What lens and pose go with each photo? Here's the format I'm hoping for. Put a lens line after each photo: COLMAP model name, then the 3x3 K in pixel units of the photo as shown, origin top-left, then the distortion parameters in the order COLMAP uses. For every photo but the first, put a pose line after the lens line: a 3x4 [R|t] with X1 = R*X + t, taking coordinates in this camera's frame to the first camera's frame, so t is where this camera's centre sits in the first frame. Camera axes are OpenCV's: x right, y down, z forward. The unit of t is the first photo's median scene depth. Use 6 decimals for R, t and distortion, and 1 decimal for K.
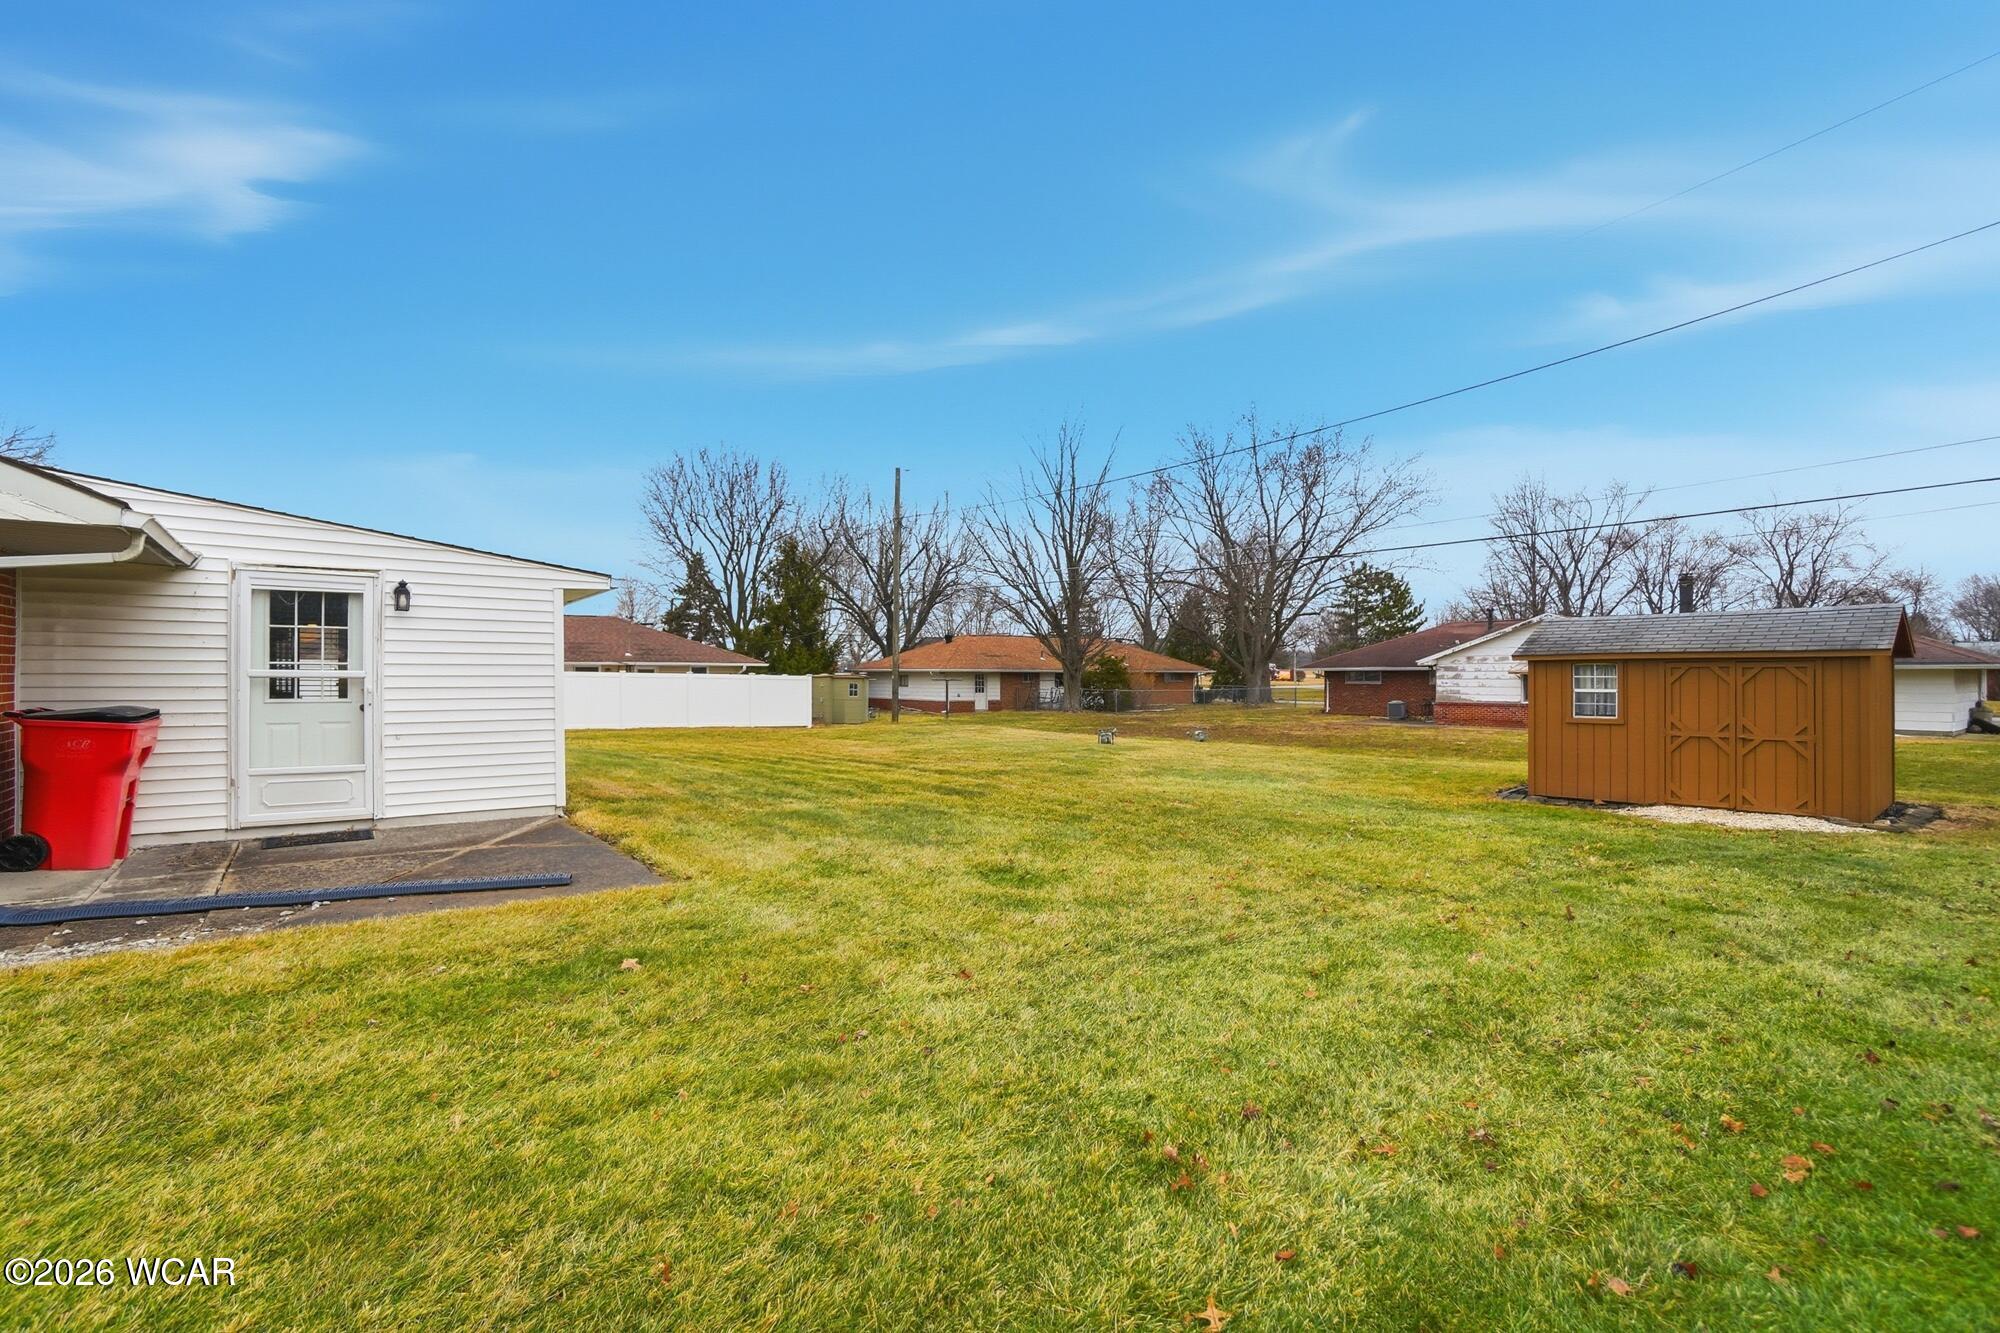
lens RADIAL K [[881.8, 0, 1000.0], [0, 881.8, 666.5], [0, 0, 1]] dist [-0.037844, -0.000012]
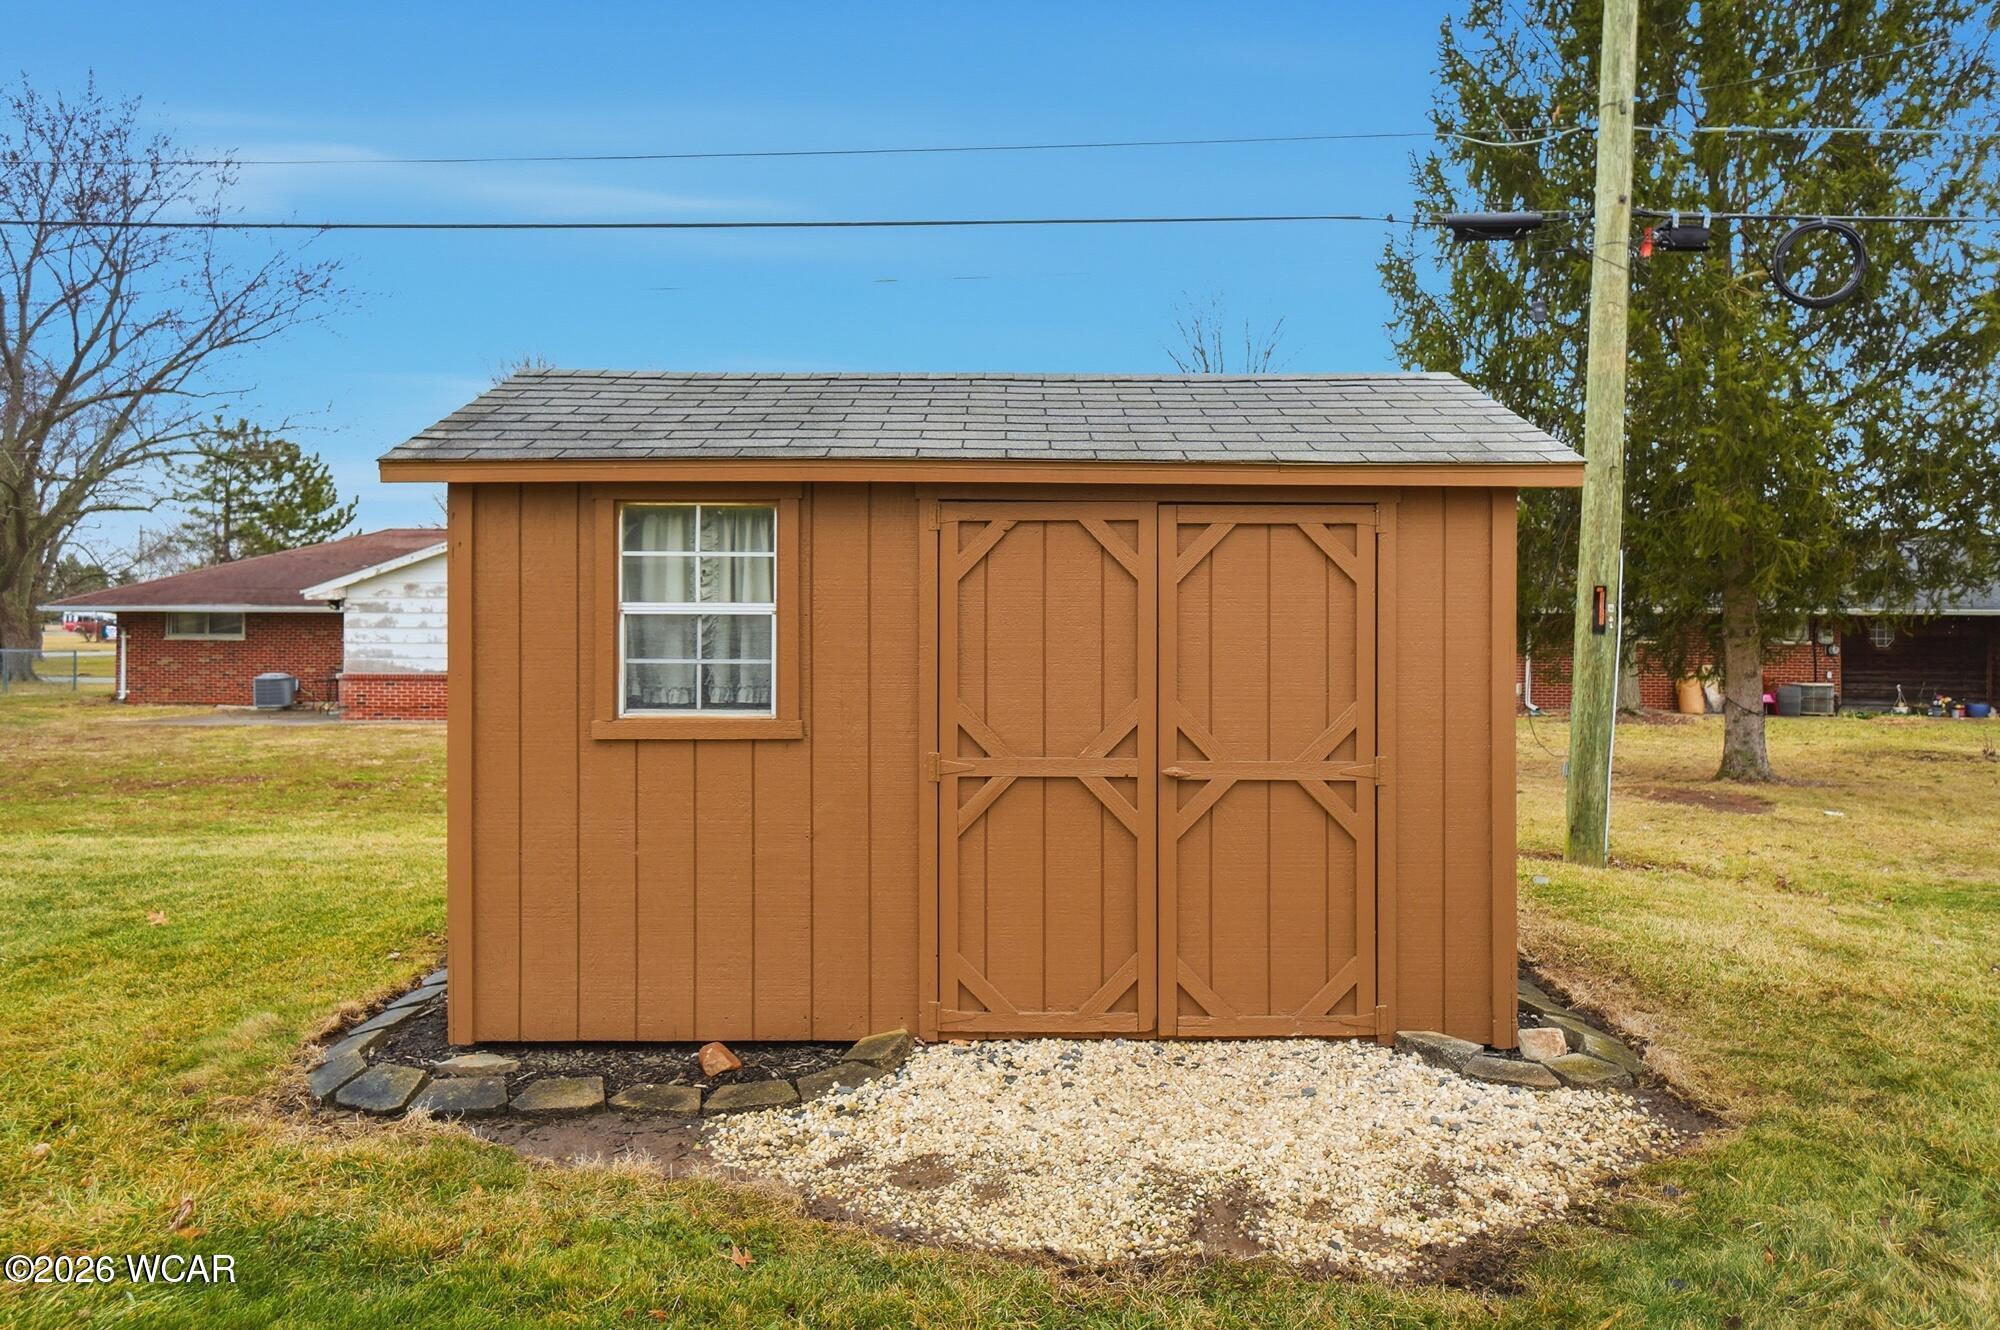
lens RADIAL K [[1229.0, 0, 1000.0], [0, 1229.0, 665.0], [0, 0, 1]] dist [0.003034, 0.001148]
pose [[0.615519, -0.009228, 0.788068, 0.181078], [-0.015081, 0.999610, 0.023484, 0.013726], [-0.787978, -0.026340, 0.615140, 0.280527]]
